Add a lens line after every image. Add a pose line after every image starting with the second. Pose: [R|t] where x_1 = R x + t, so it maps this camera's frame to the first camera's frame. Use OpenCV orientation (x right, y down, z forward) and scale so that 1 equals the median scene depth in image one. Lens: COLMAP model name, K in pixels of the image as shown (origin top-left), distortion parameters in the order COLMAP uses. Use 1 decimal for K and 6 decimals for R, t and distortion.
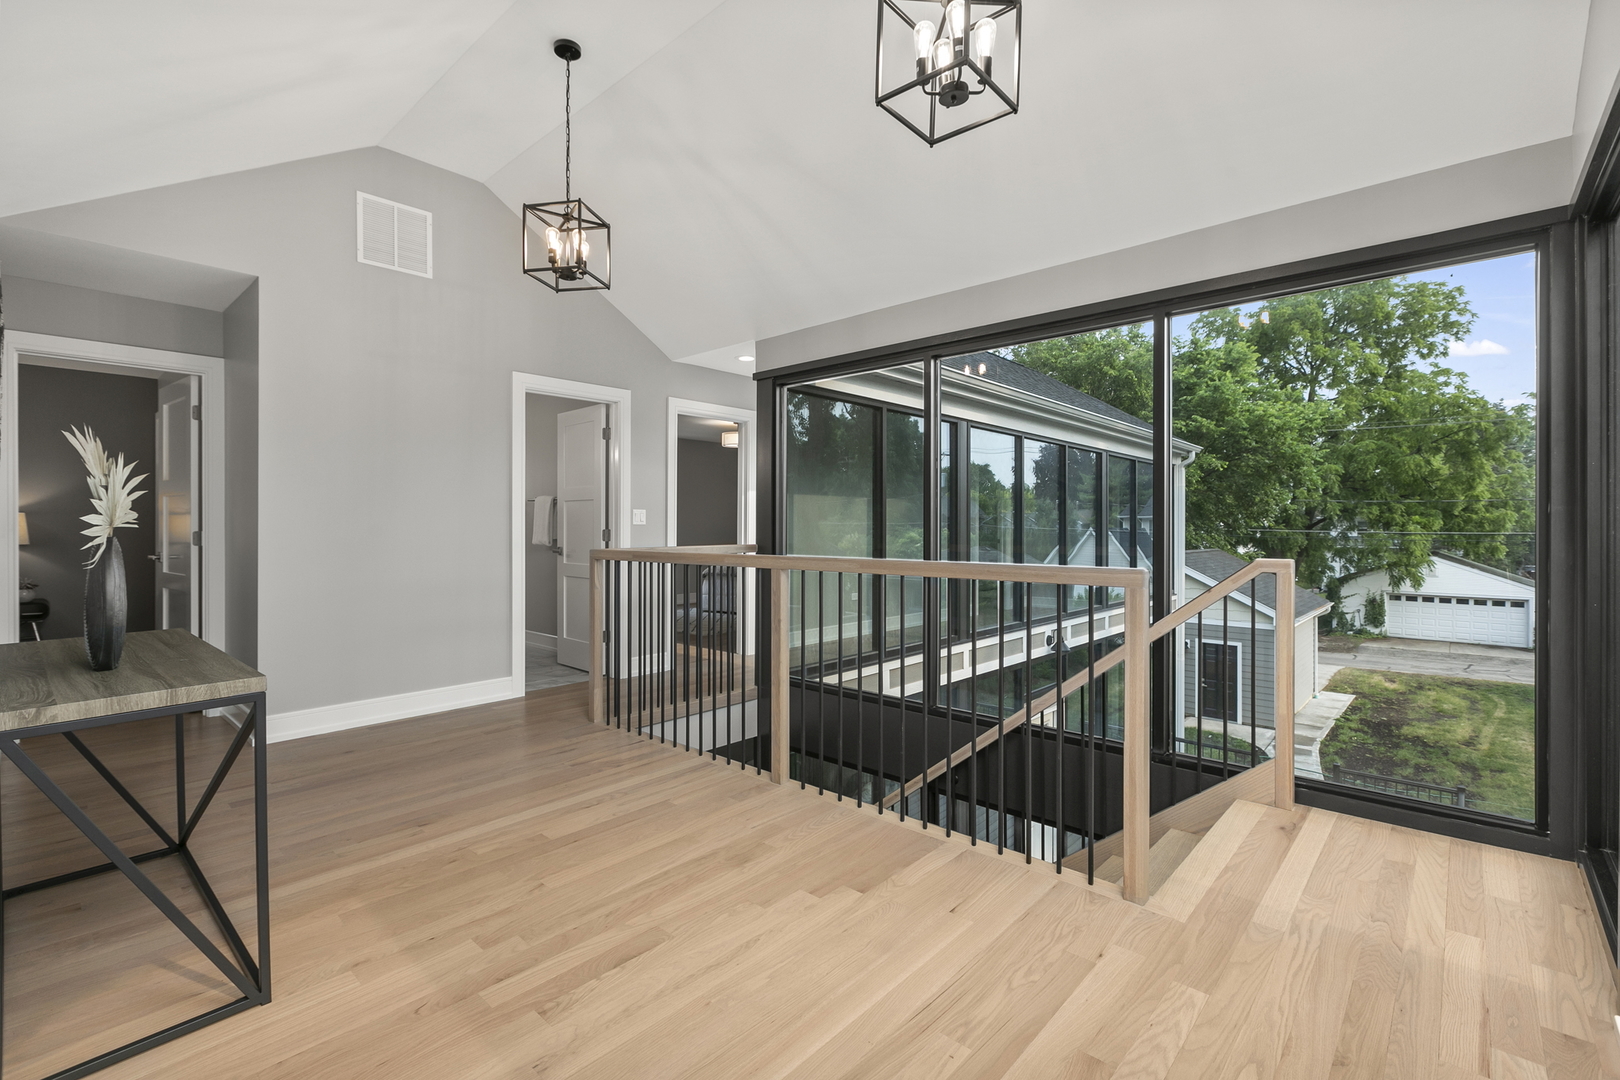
lens RADIAL K [[725.9, 0, 808.9], [0, 725.9, 528.5], [0, 0, 1]] dist [-0.001808, 0.000220]
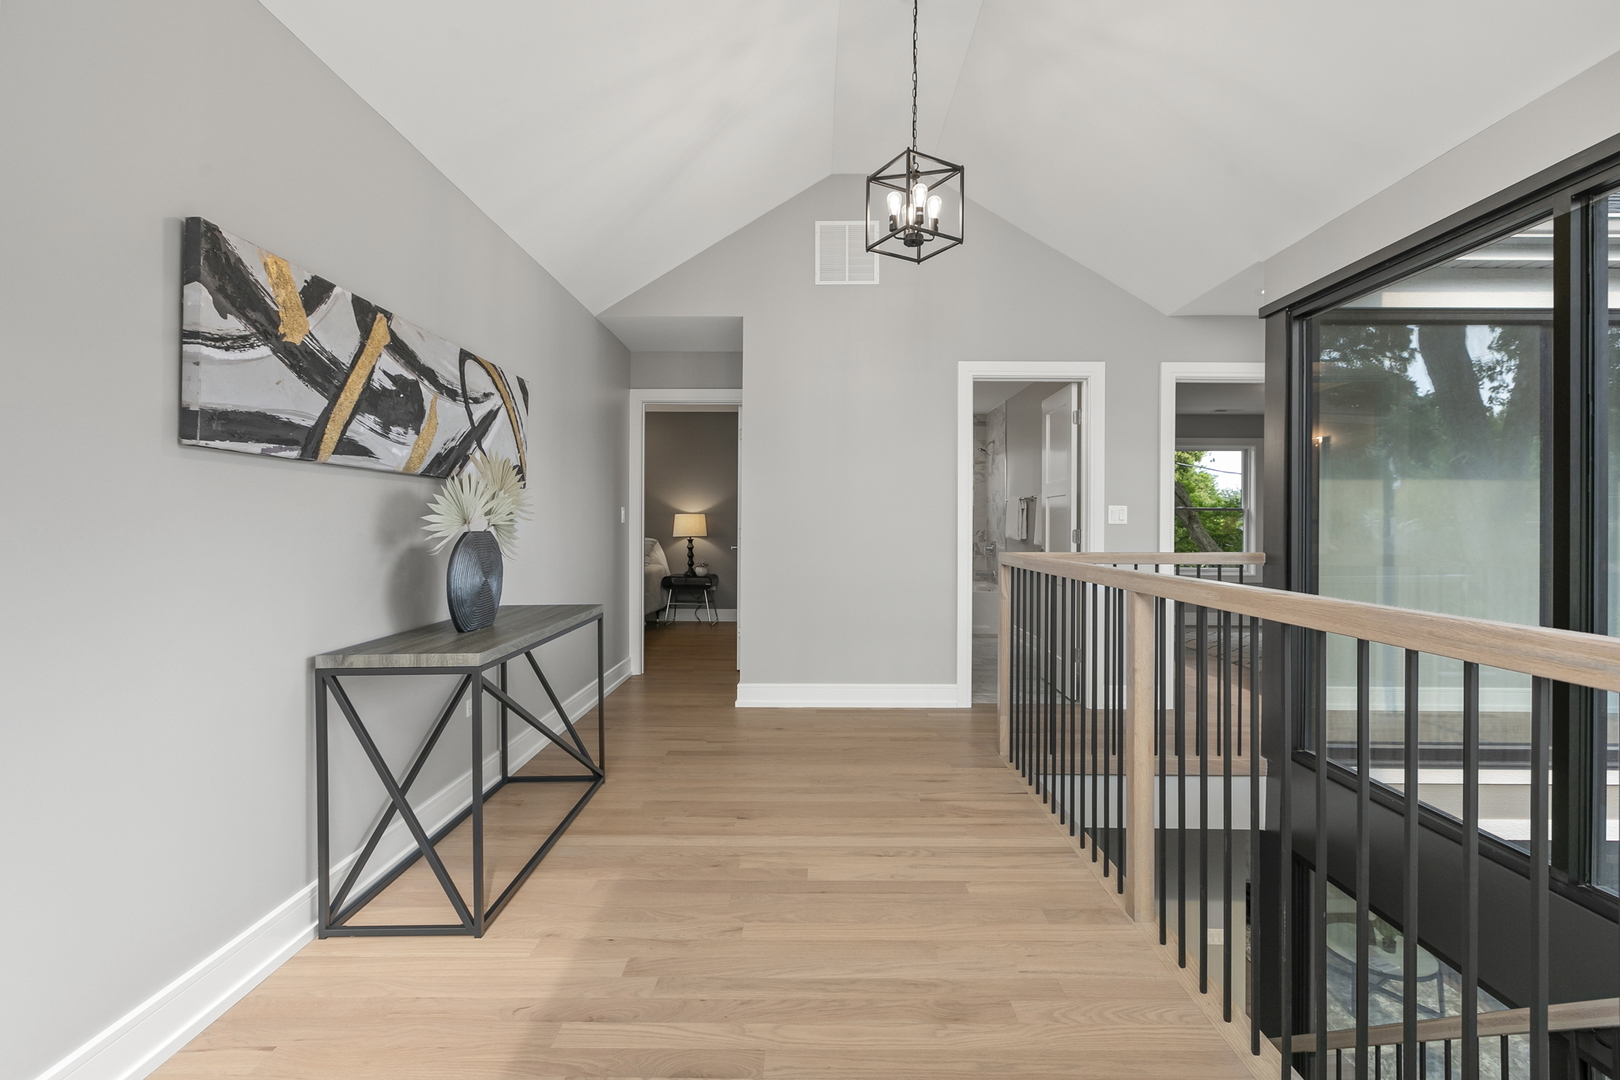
lens RADIAL K [[725.9, 0, 809.5], [0, 725.9, 515.4], [0, 0, 1]] dist [-0.001808, 0.000220]
pose [[0.664482, -0.007515, -0.747267, 0.240130], [-0.007220, 0.999838, -0.016475, 0.002154], [0.747270, 0.016343, 0.664320, 0.323718]]
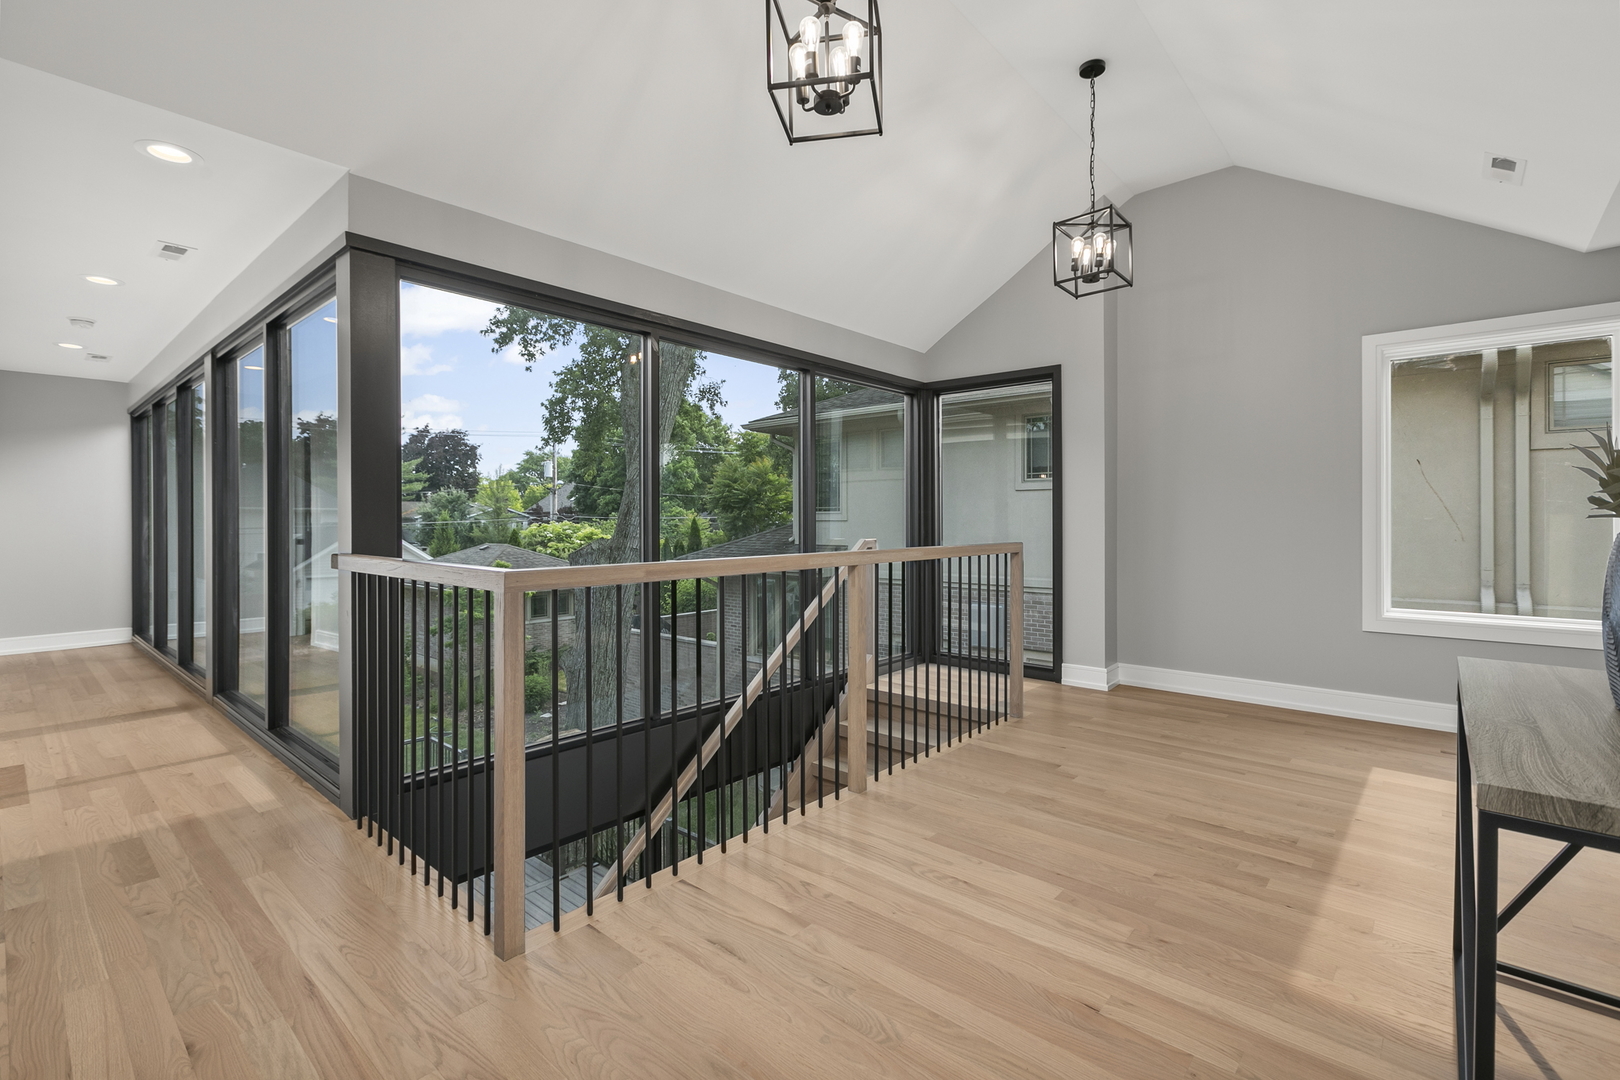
lens RADIAL K [[725.9, 0, 812.2], [0, 725.9, 531.7], [0, 0, 1]] dist [-0.001808, 0.000220]
pose [[-0.021110, -0.008831, 0.999738, -0.927258], [0.011961, 0.999887, 0.009085, 0.004901], [-0.999706, 0.012150, -0.021002, 1.023235]]
